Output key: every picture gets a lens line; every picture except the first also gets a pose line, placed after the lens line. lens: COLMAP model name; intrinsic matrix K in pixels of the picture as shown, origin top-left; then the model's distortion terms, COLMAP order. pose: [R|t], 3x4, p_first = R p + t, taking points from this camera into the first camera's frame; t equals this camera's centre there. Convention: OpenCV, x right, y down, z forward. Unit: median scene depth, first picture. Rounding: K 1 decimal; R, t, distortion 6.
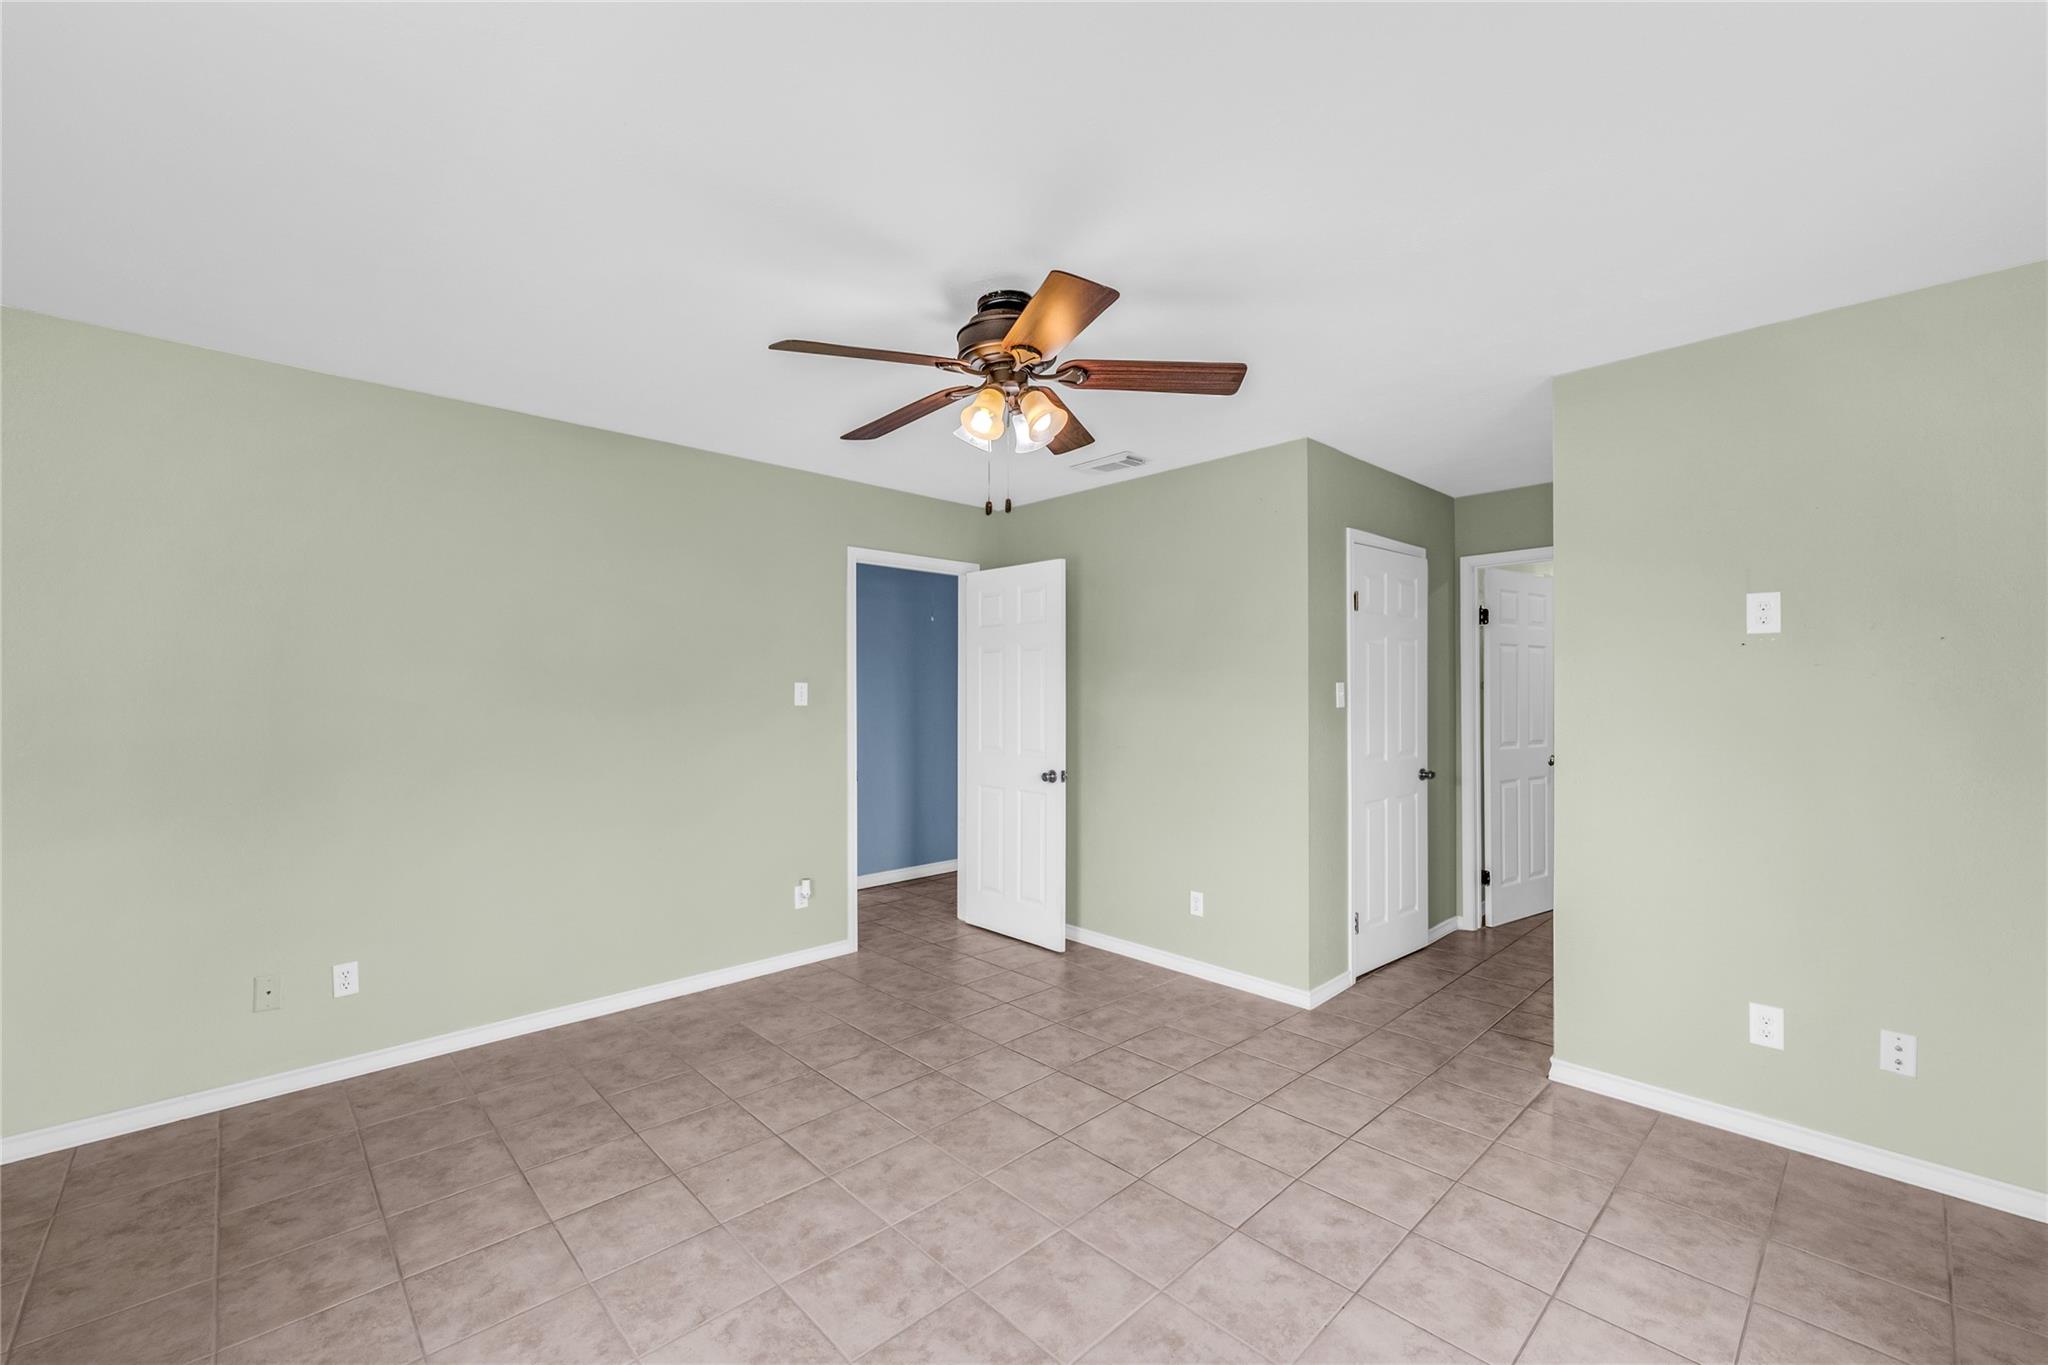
lens RADIAL K [[851.4, 0, 1034.0], [0, 851.4, 702.1], [0, 0, 1]] dist [0.007454, 0.000027]
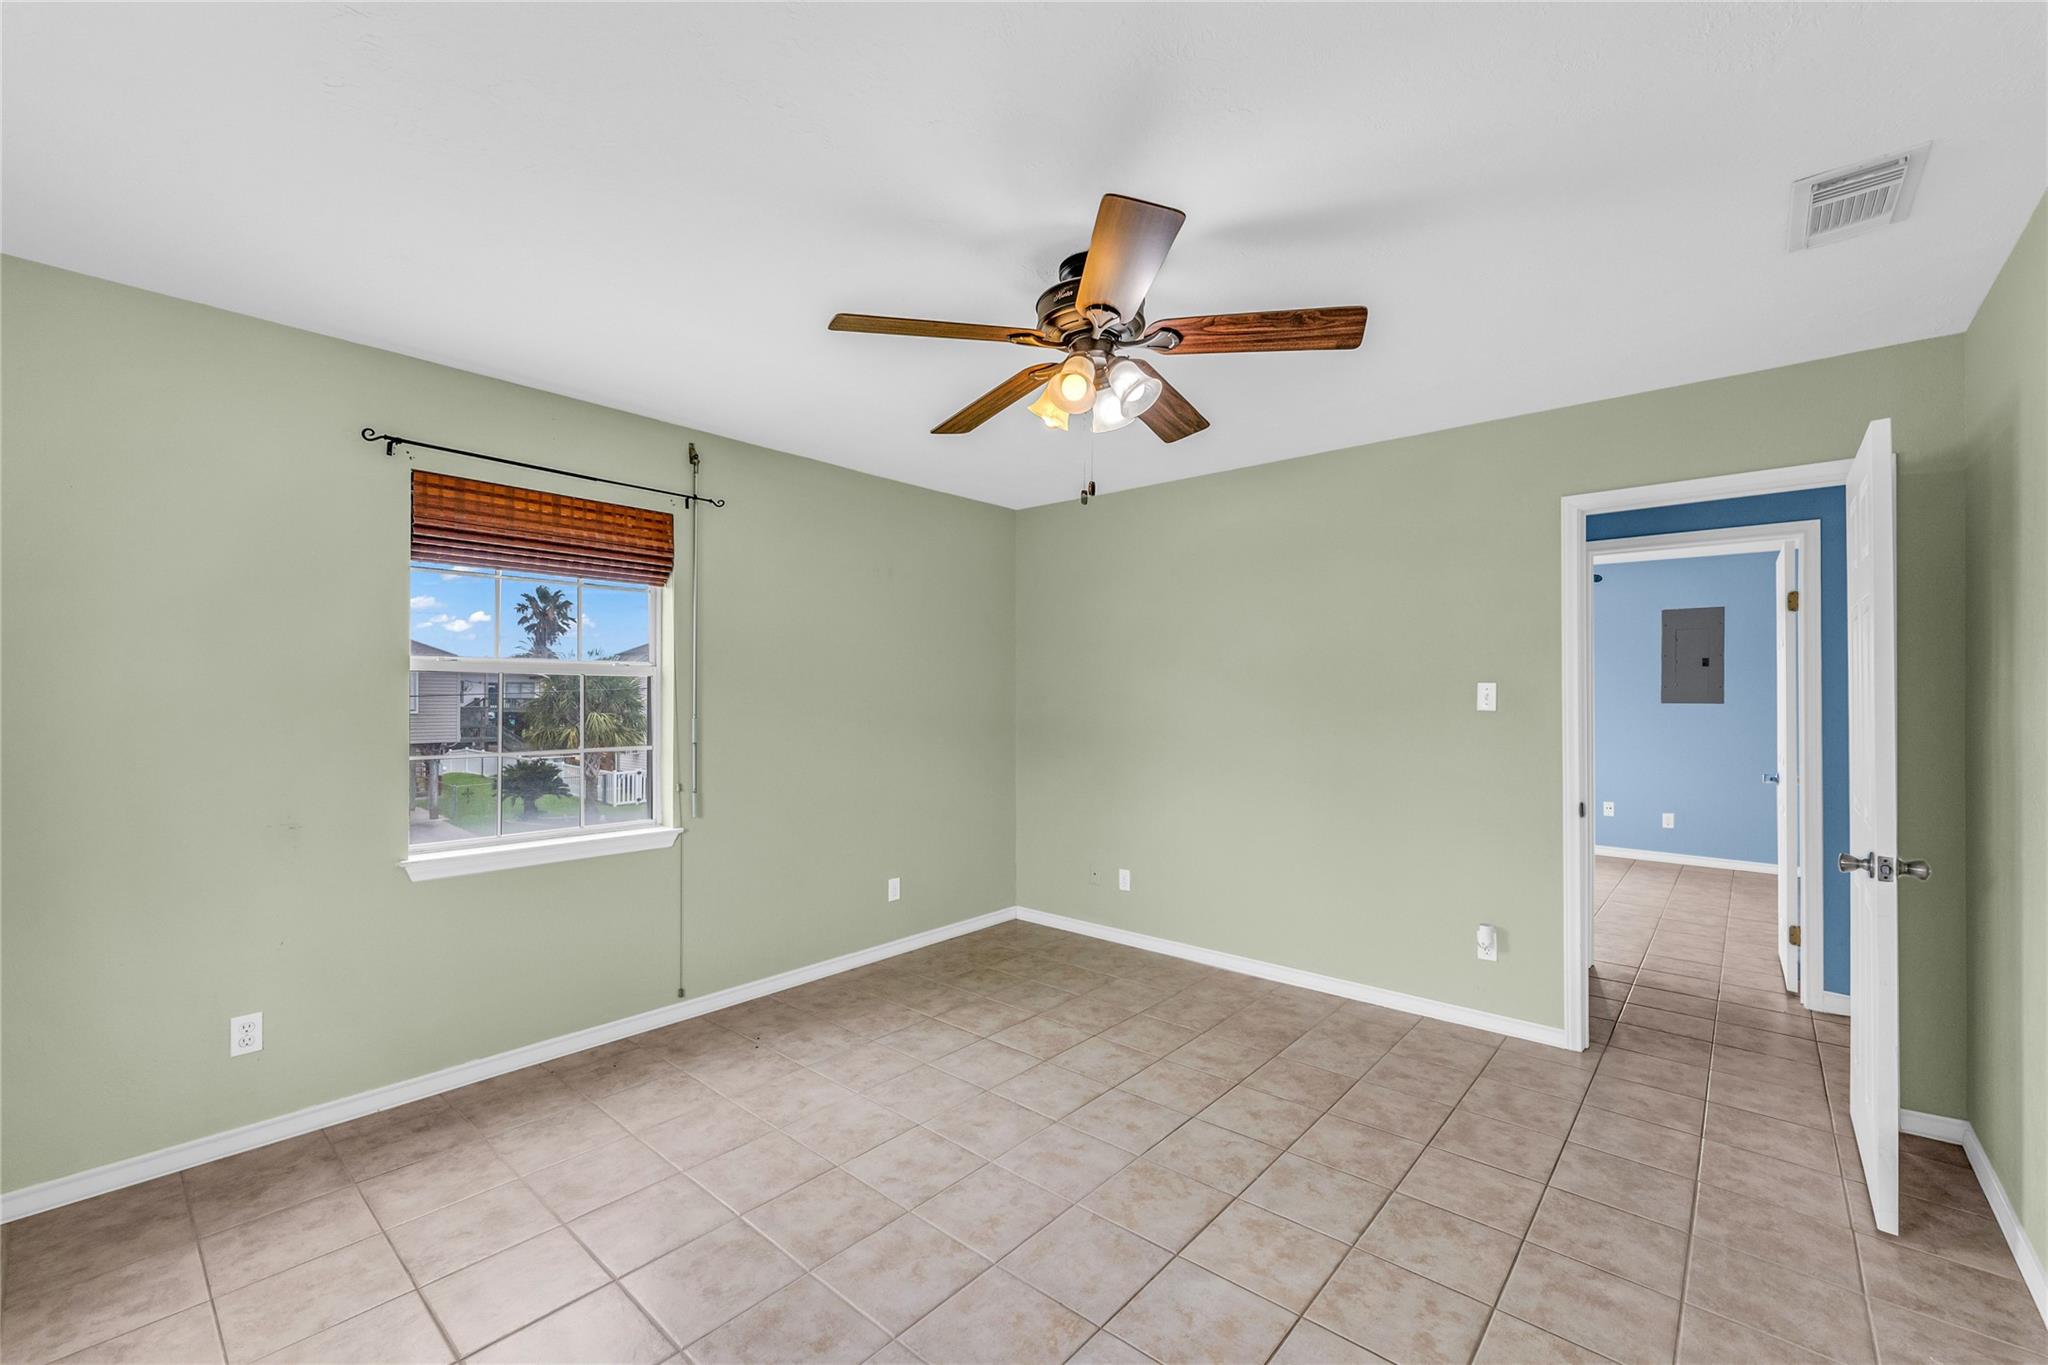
lens RADIAL K [[851.4, 0, 1034.0], [0, 851.4, 702.1], [0, 0, 1]] dist [0.007454, 0.000027]
pose [[0.073919, 0.007569, -0.997235, 0.742610], [-0.011482, 0.999911, 0.006739, -0.008697], [0.997198, 0.010952, 0.074000, 0.736562]]
